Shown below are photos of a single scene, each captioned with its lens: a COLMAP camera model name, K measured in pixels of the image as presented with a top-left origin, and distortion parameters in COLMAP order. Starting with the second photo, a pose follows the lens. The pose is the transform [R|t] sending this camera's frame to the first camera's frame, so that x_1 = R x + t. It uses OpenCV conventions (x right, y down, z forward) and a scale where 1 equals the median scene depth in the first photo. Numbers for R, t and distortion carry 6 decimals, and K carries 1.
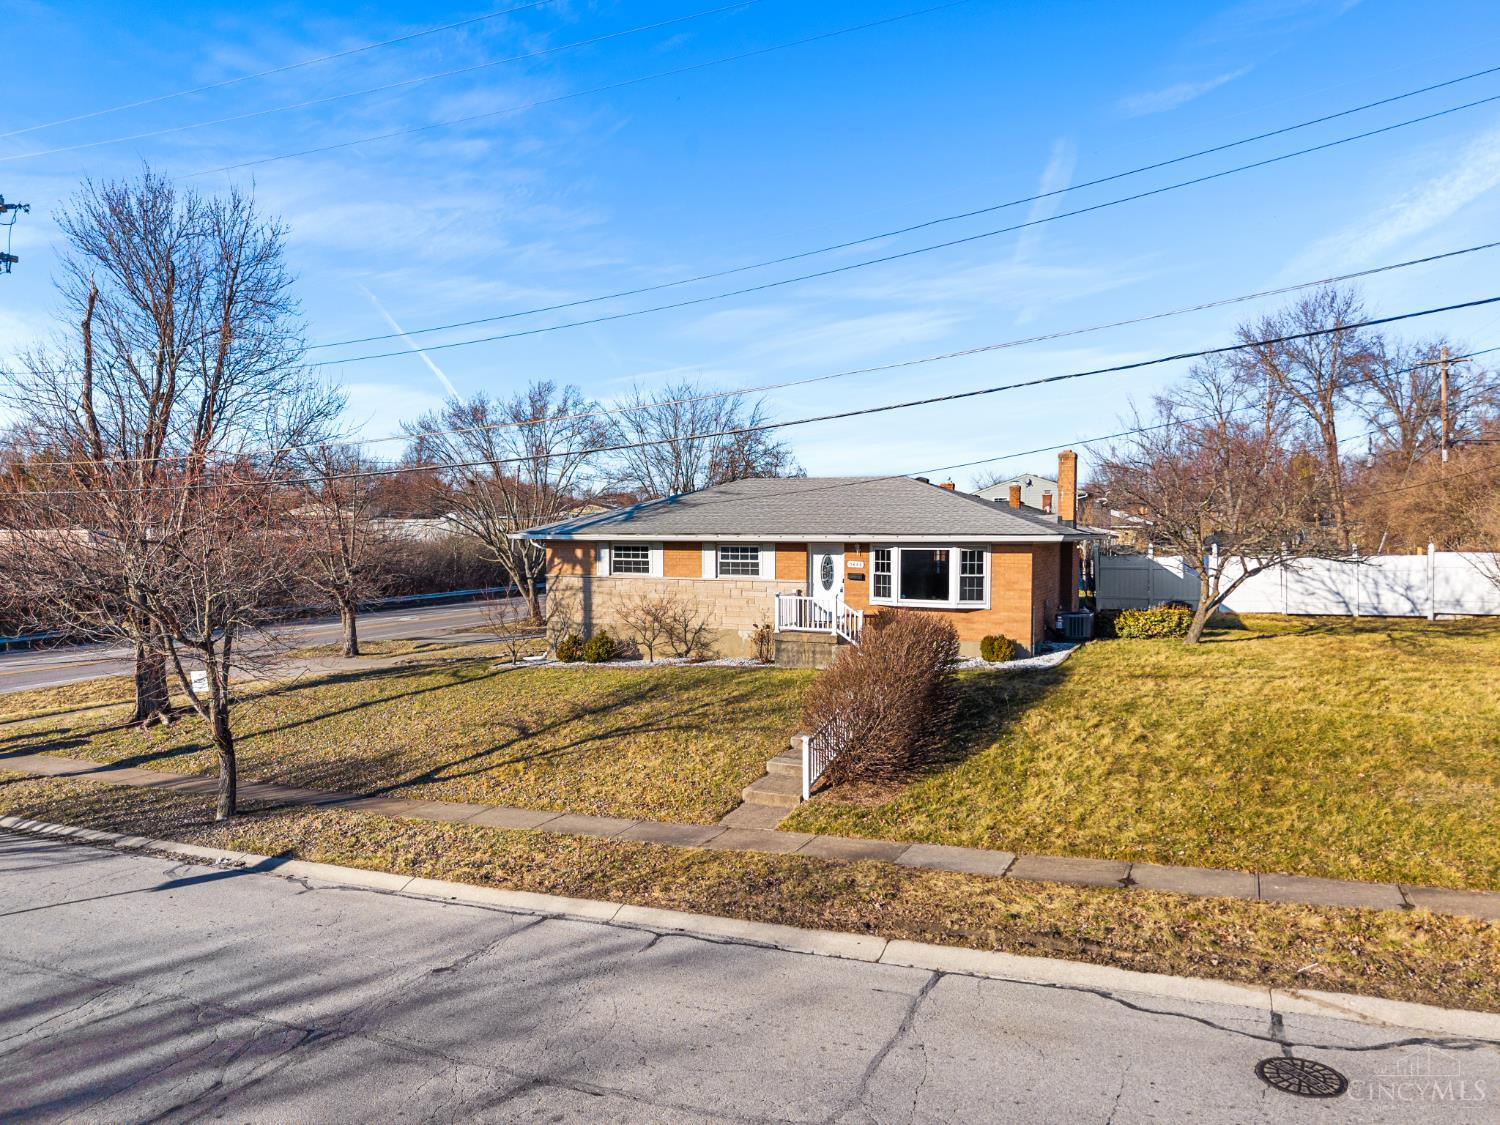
lens RADIAL K [[1033.4, 0, 750.0], [0, 1033.4, 562.5], [0, 0, 1]] dist [0.003366, 0.000052]
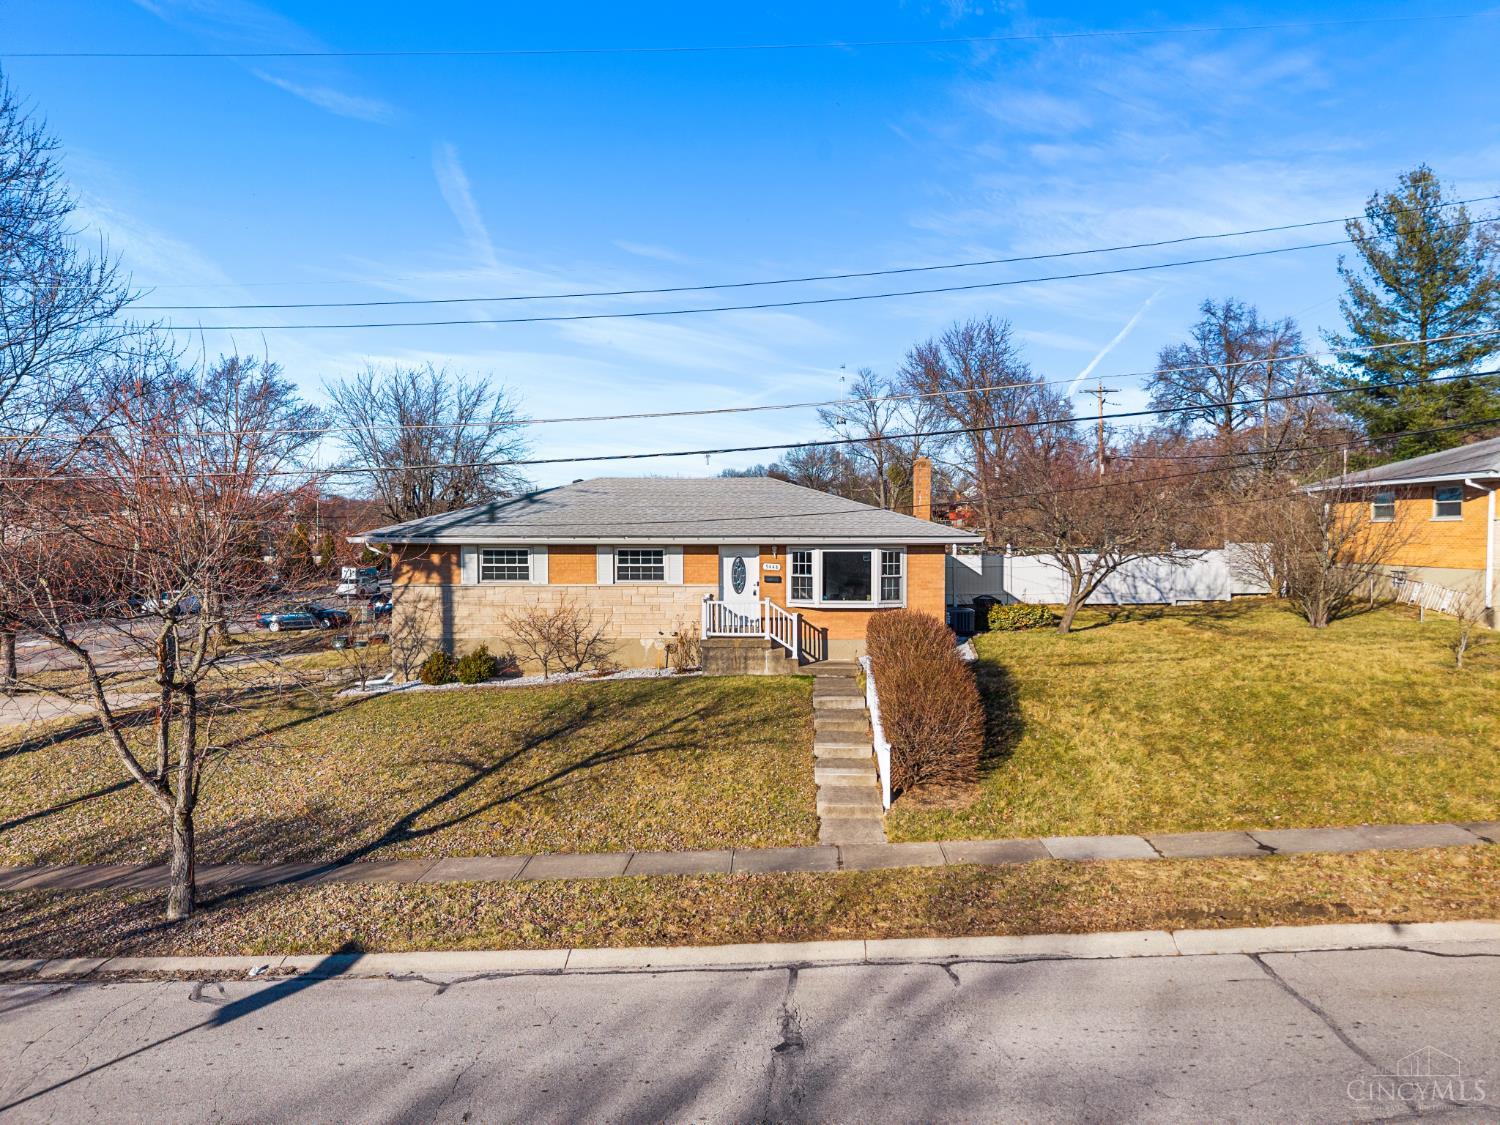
lens RADIAL K [[1033.4, 0, 750.0], [0, 1033.4, 562.5], [0, 0, 1]] dist [0.003366, 0.000052]
pose [[0.919107, -0.013220, 0.393786, -0.314173], [0.014105, 0.999900, 0.000646, -0.003381], [-0.393755, 0.004961, 0.919202, 0.107512]]
